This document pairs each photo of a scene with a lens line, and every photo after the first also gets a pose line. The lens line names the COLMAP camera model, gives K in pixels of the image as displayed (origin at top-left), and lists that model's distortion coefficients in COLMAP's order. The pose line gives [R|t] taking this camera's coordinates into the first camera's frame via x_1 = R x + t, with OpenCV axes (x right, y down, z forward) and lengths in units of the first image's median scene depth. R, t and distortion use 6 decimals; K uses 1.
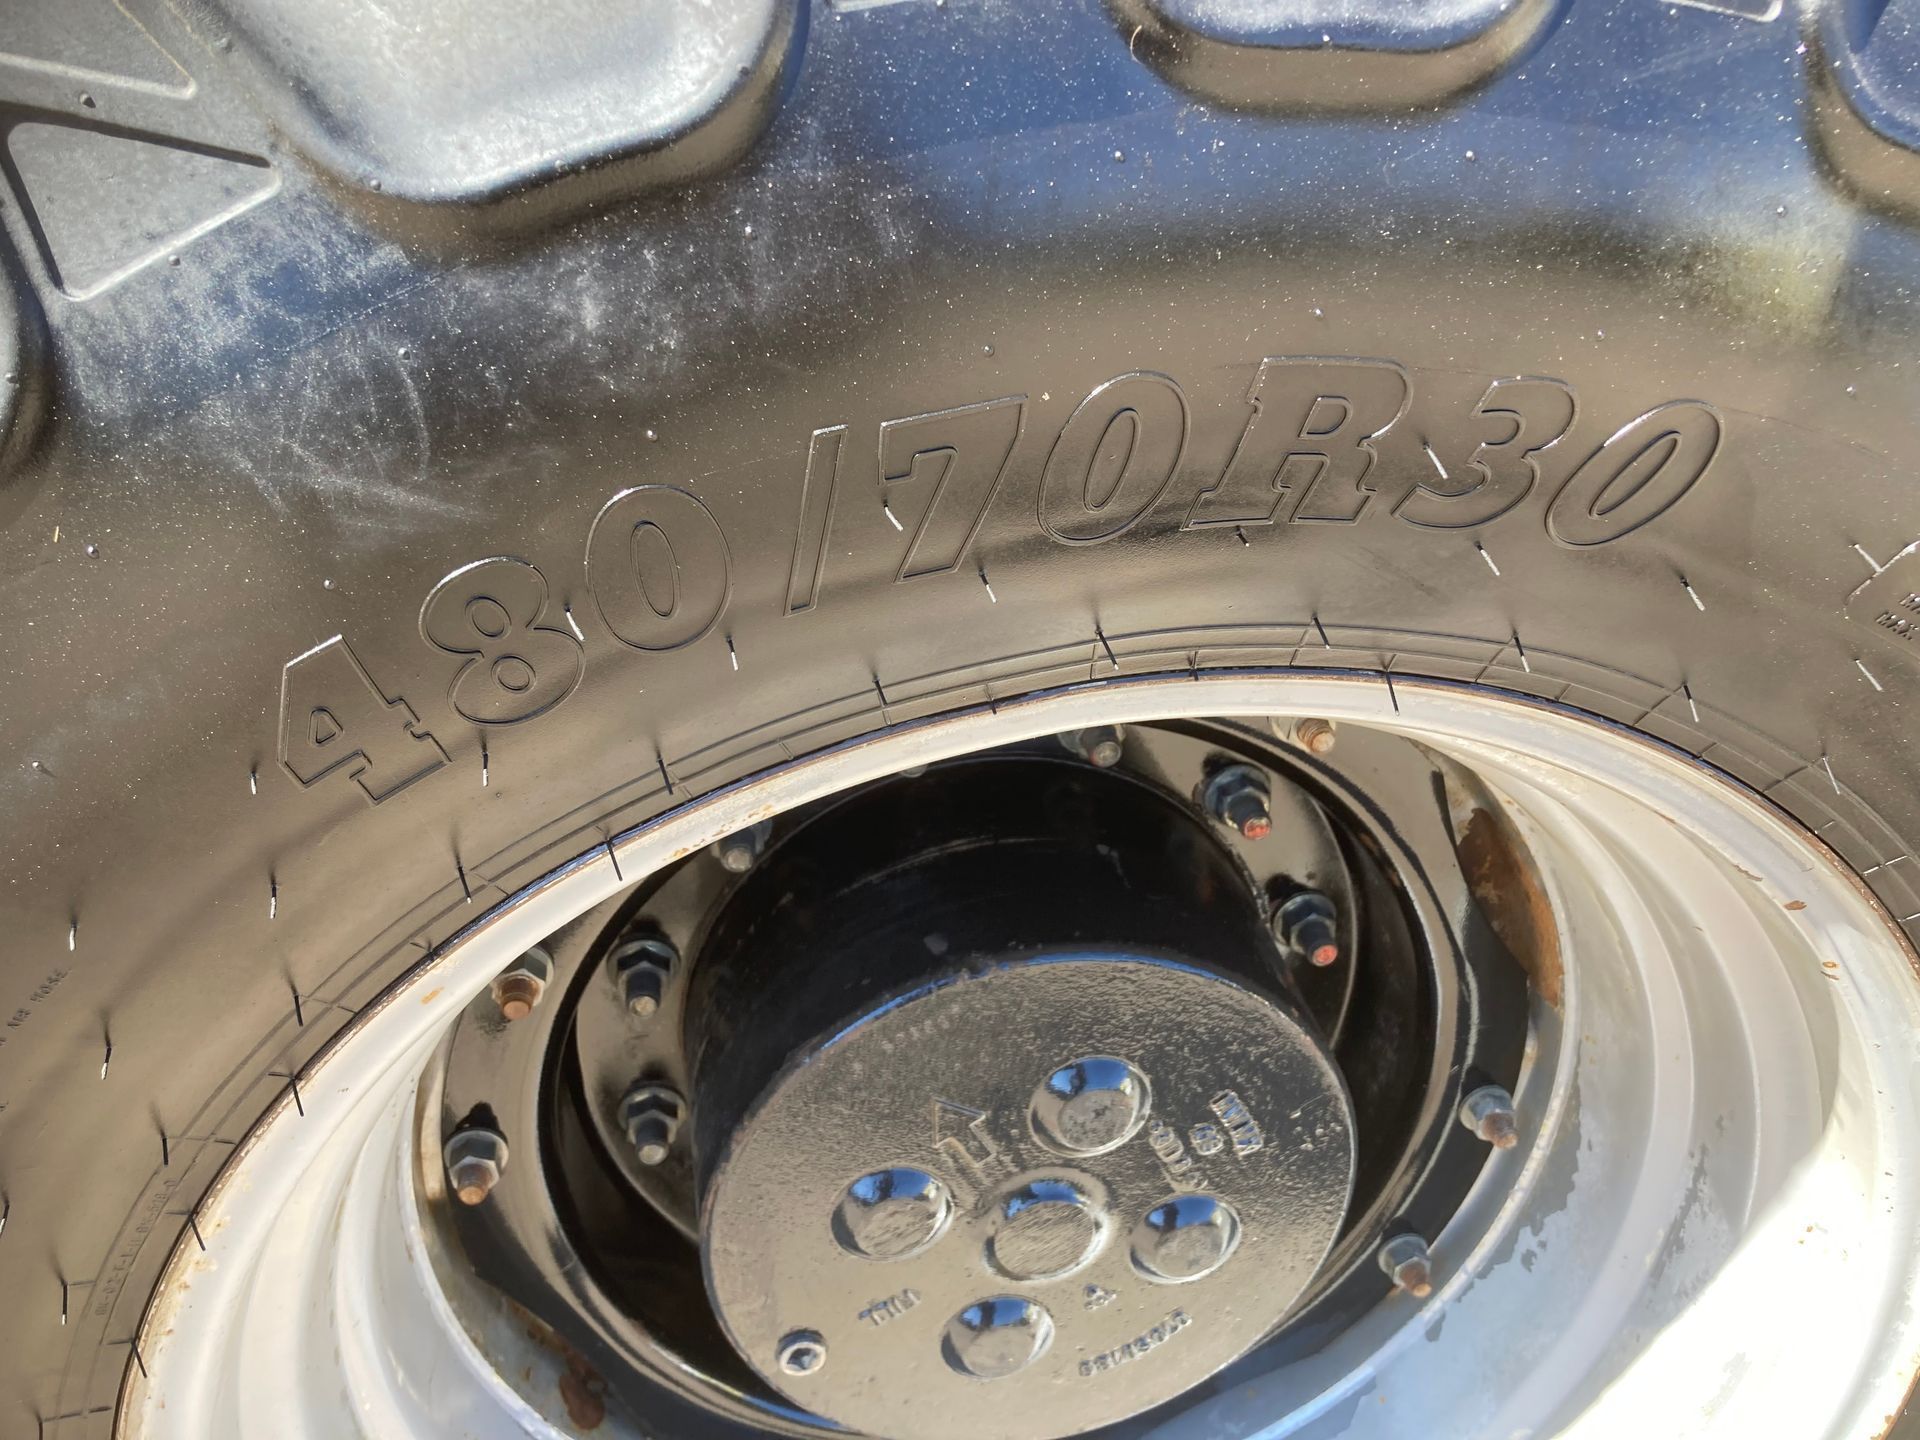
lens RADIAL K [[1621.2, 0, 960.0], [0, 1621.2, 720.0], [0, 0, 1]] dist [0.005895, -0.007366]
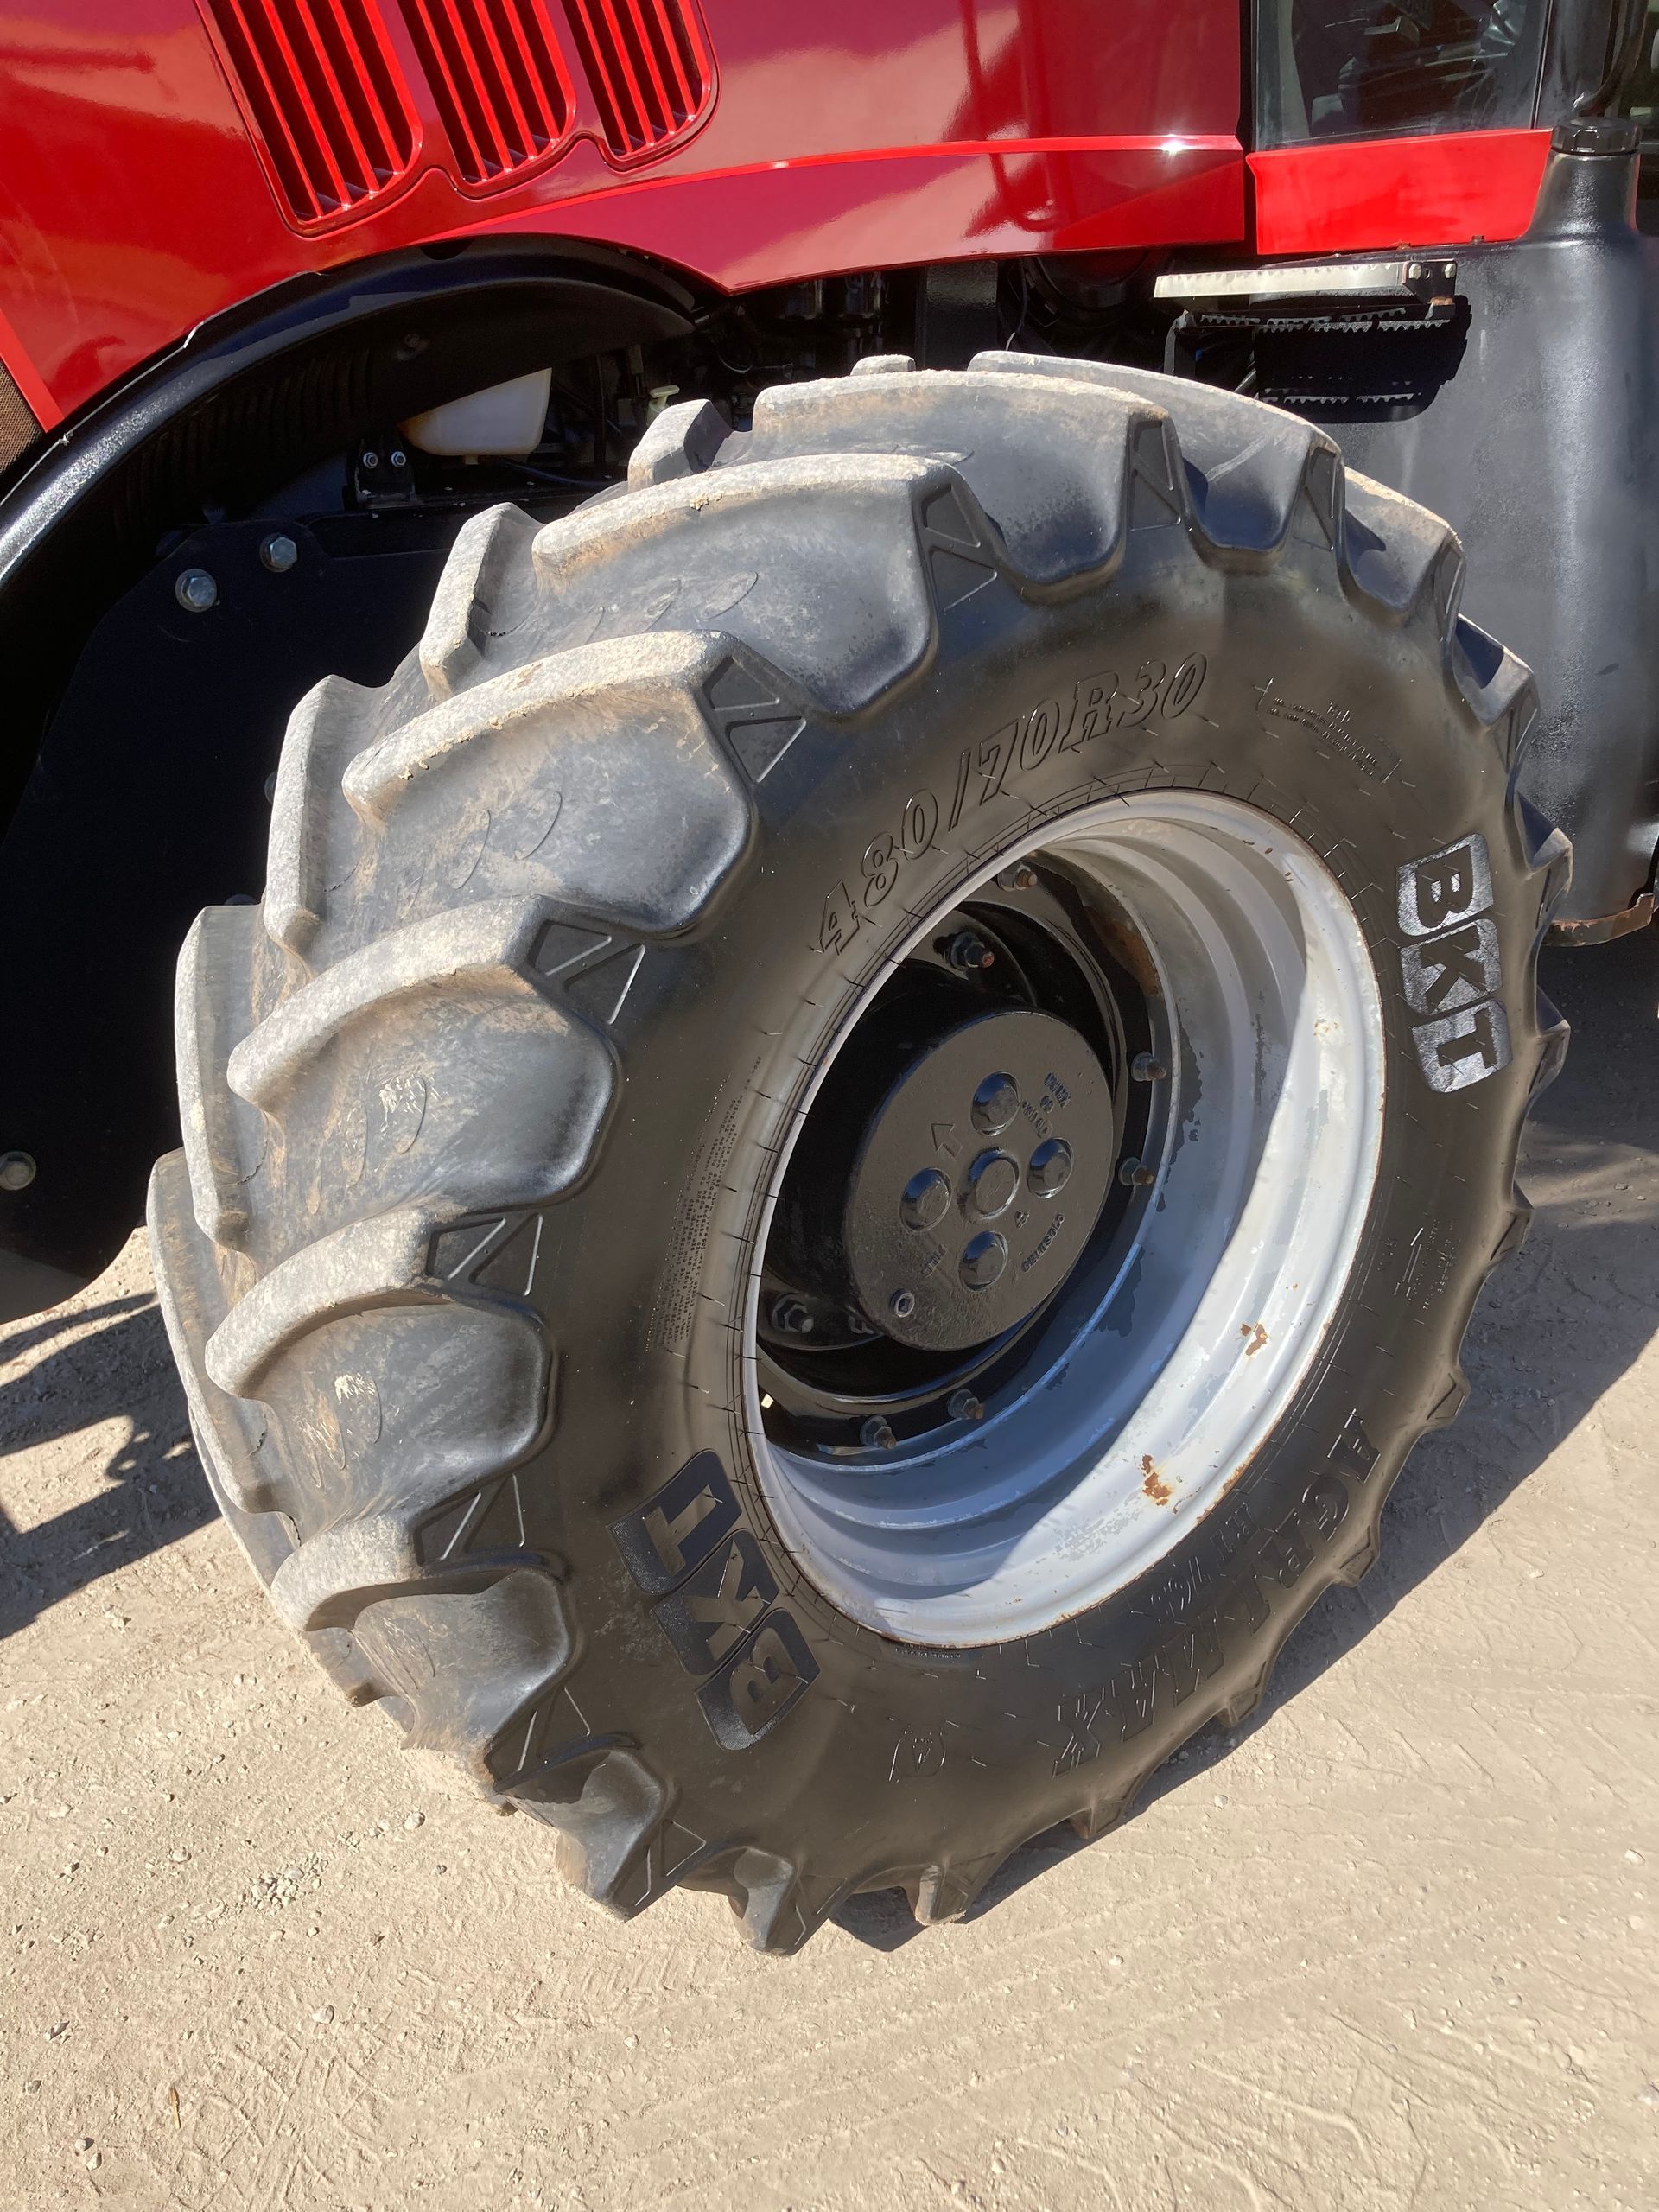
lens RADIAL K [[1837.4, 0, 829.5], [0, 1837.4, 1106.0], [0, 0, 1]] dist [0.058795, -0.000216]
pose [[0.865314, -0.368883, 0.339348, -0.707322], [0.381885, 0.923712, 0.030324, 0.088540], [-0.324646, 0.103352, 0.940172, -0.826445]]
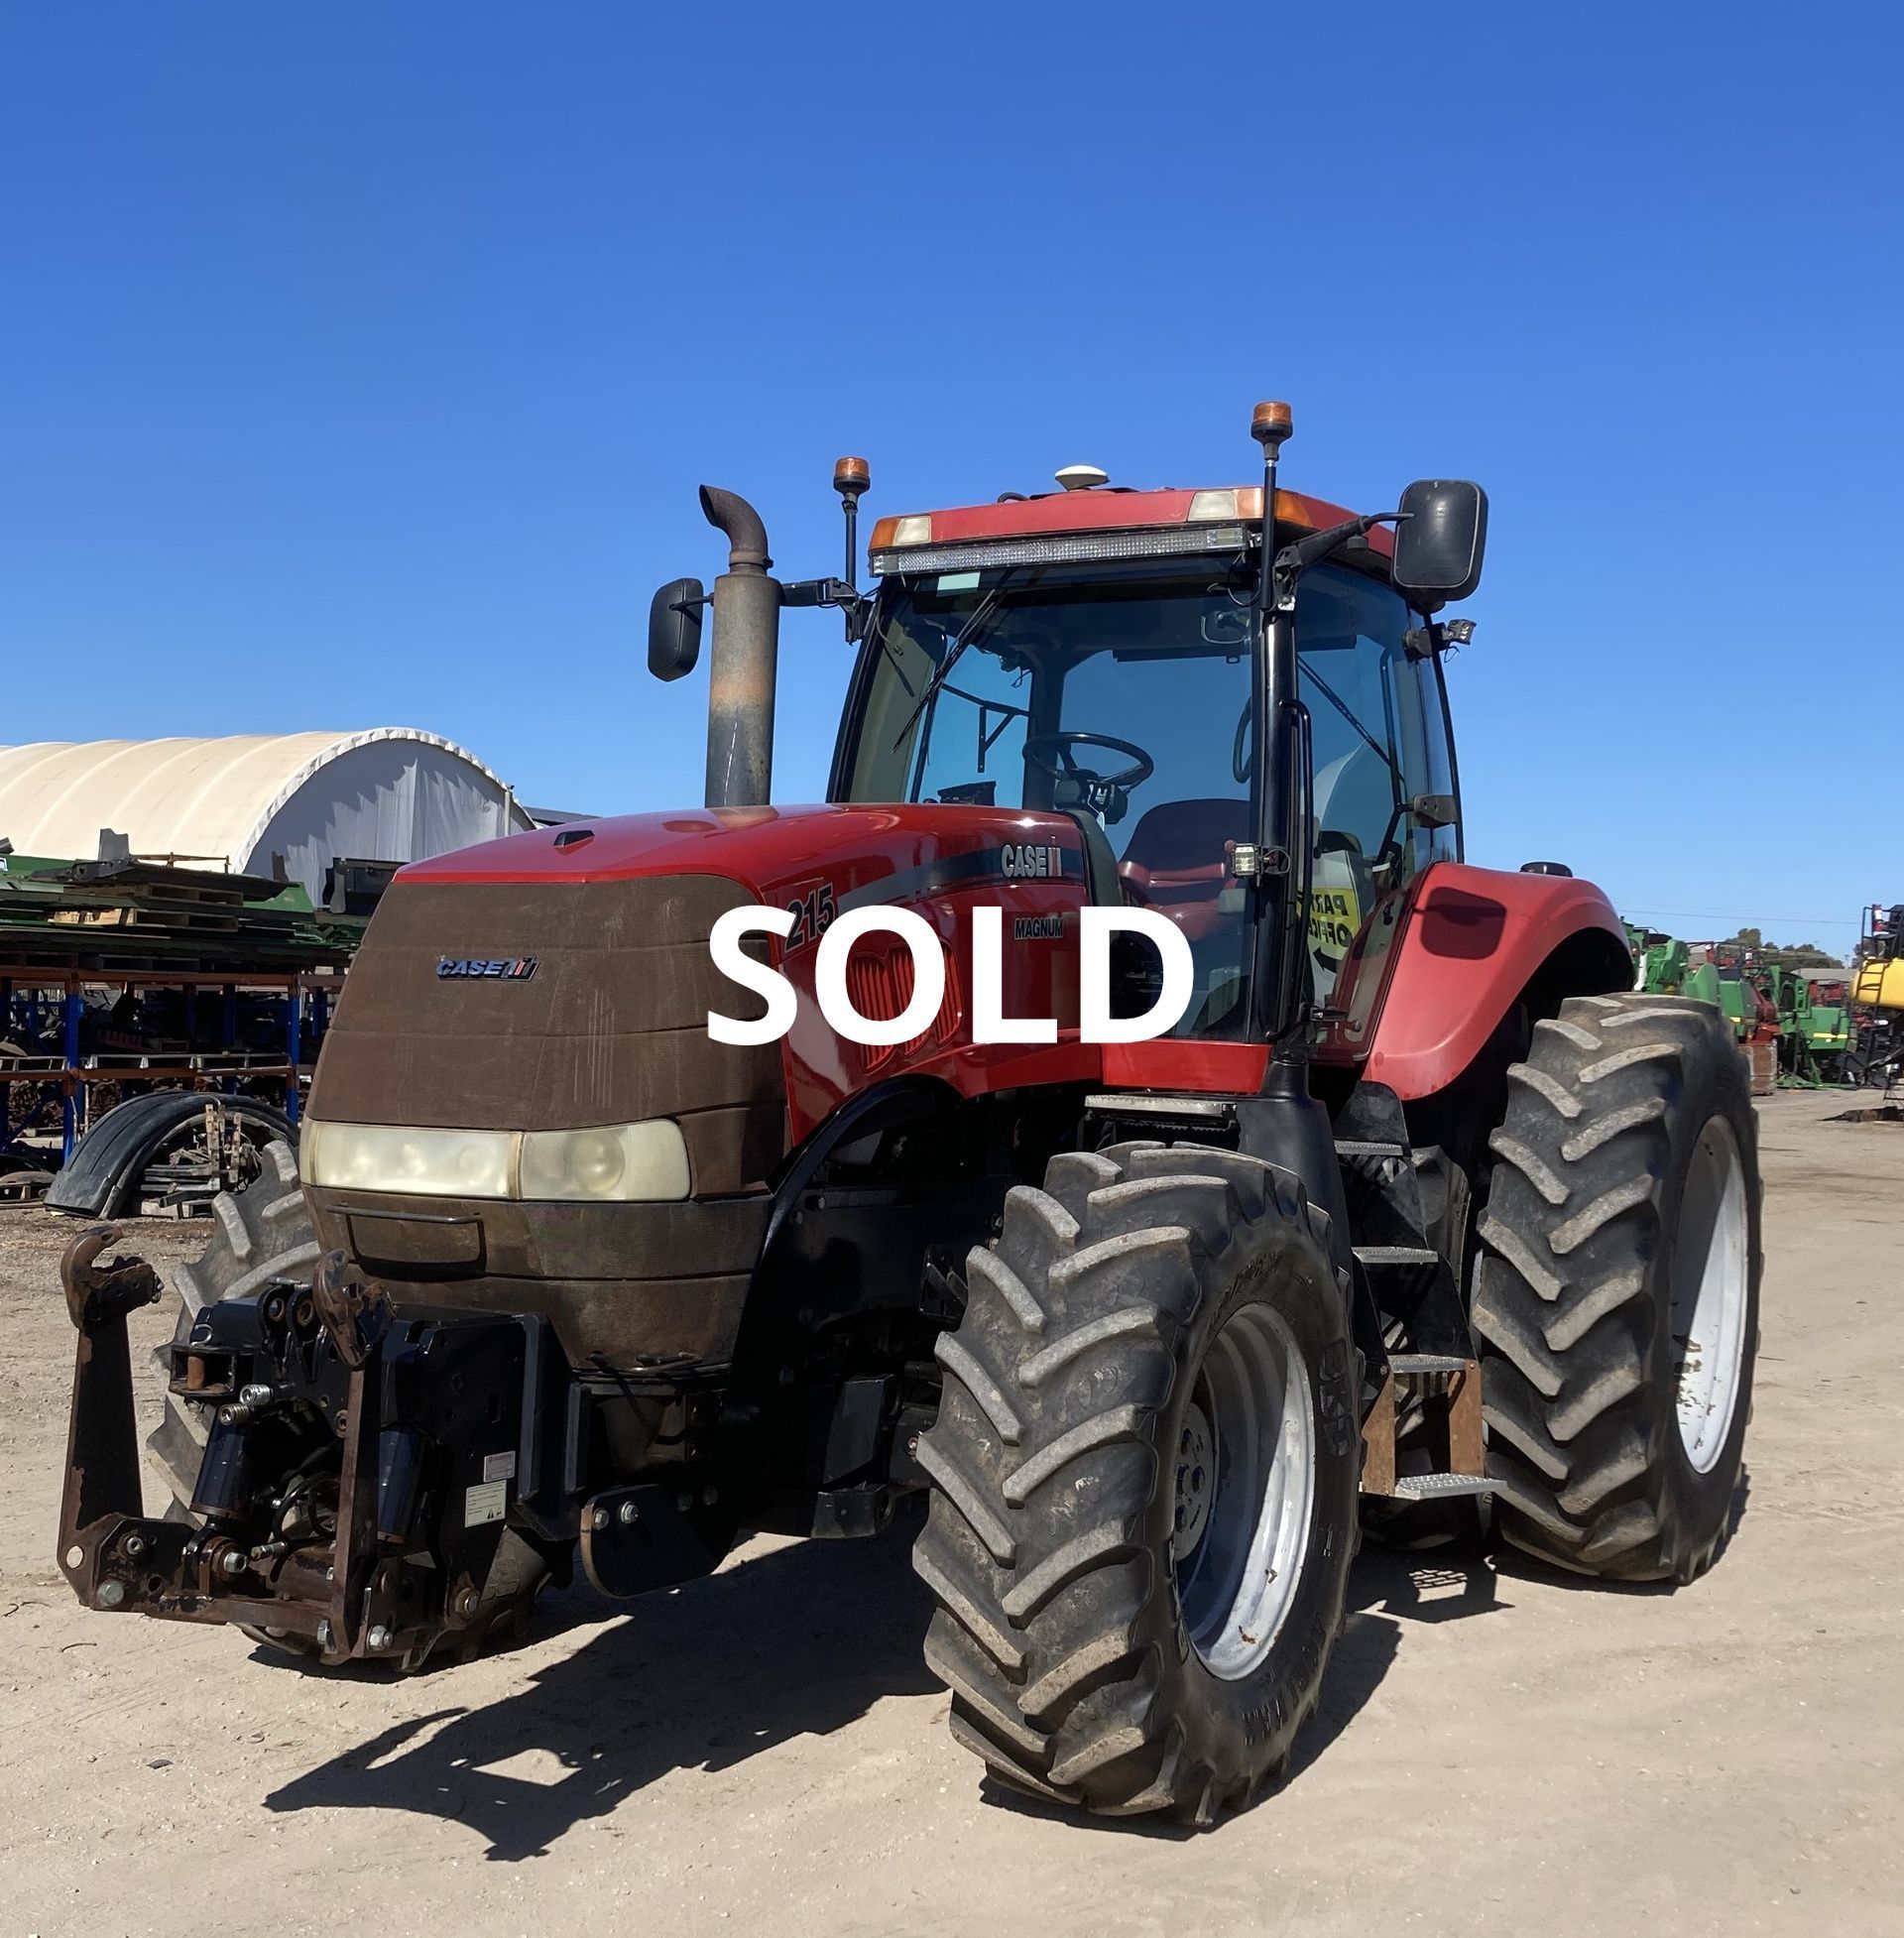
lens RADIAL K [[2493.9, 0, 952.0], [0, 2493.9, 969.0], [0, 0, 1]] dist [0.040227, 0.029422]
pose [[0.636346, -0.129169, 0.760512, -4.529240], [0.416185, 0.887575, -0.197486, 0.150405], [-0.649503, 0.442183, 0.618563, -2.848507]]
